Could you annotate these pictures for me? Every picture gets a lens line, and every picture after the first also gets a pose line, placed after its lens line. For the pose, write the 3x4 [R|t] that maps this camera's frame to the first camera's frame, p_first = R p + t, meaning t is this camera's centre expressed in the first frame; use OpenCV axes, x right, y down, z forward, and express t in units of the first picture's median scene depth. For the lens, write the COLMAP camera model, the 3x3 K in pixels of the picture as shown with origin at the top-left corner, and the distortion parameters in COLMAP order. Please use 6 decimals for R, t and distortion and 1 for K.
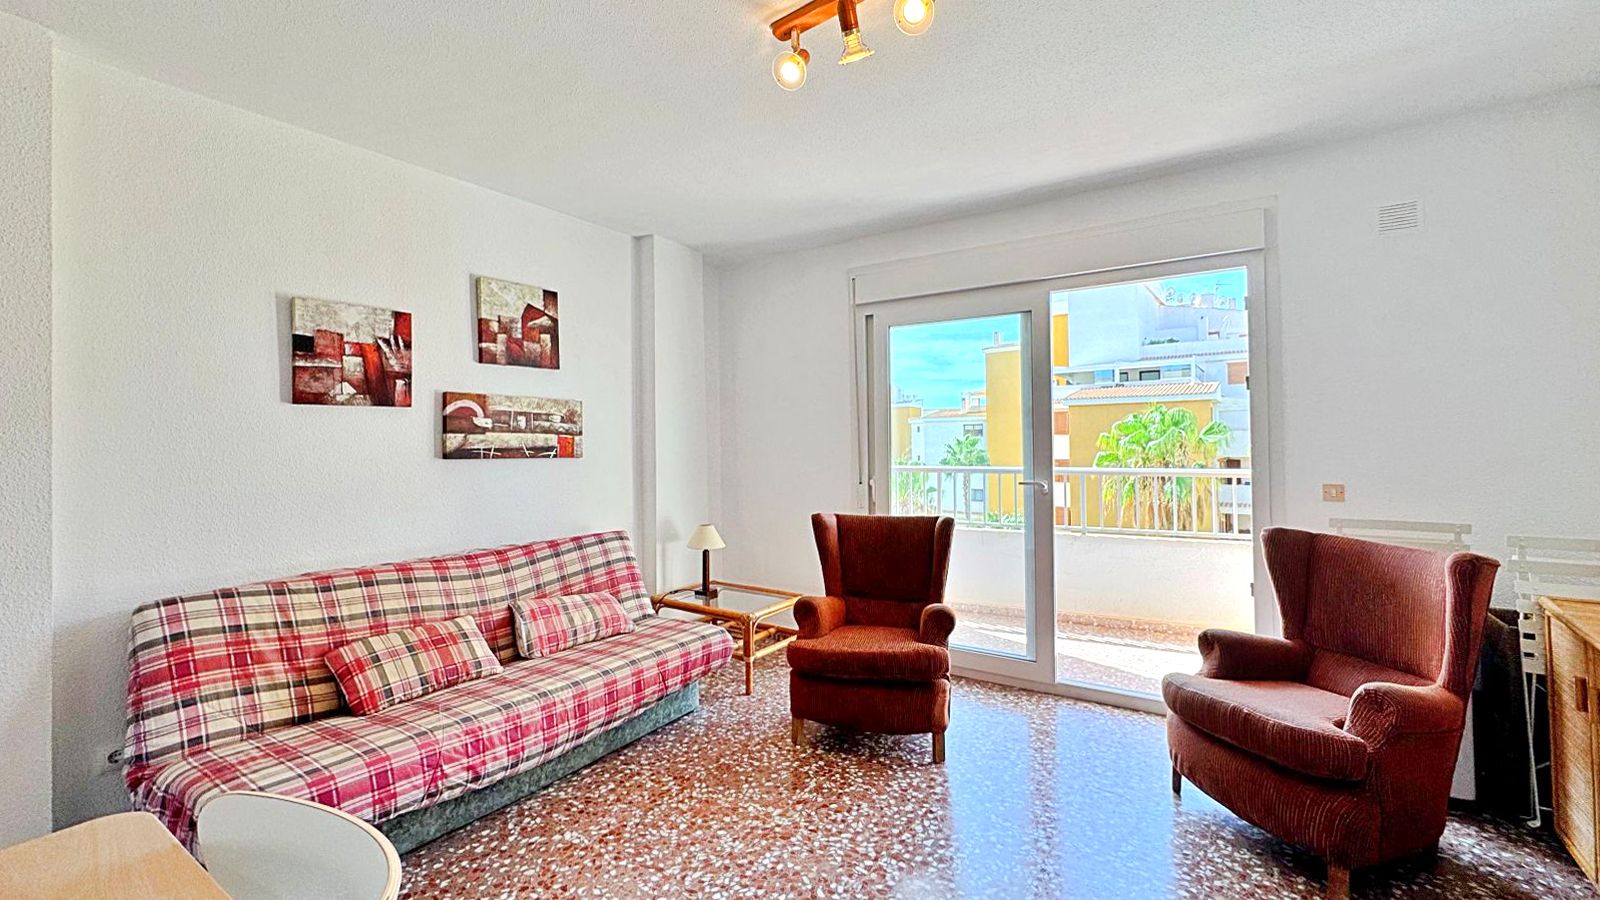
lens RADIAL K [[658.2, 0, 808.9], [0, 658.2, 452.8], [0, 0, 1]] dist [-0.002154, -0.000225]
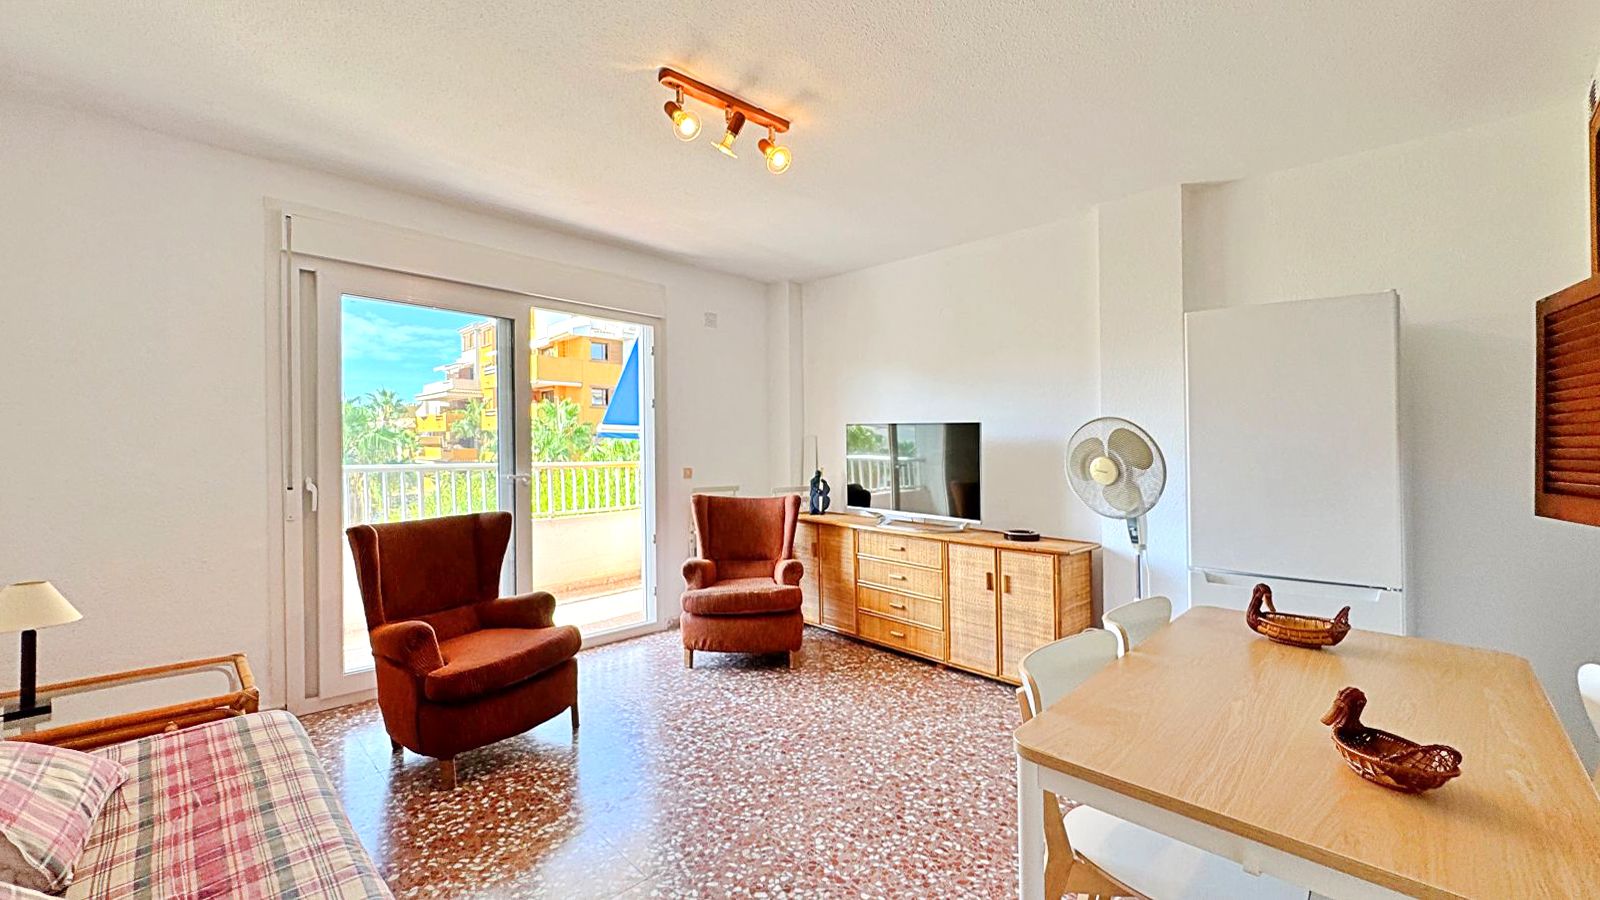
lens RADIAL K [[658.2, 0, 800.9], [0, 658.2, 446.8], [0, 0, 1]] dist [-0.002154, -0.000225]
pose [[0.173412, 0.005044, 0.984836, -0.697356], [-0.000628, 0.999987, -0.005011, 0.001635], [-0.984849, 0.000250, 0.173413, 0.358790]]
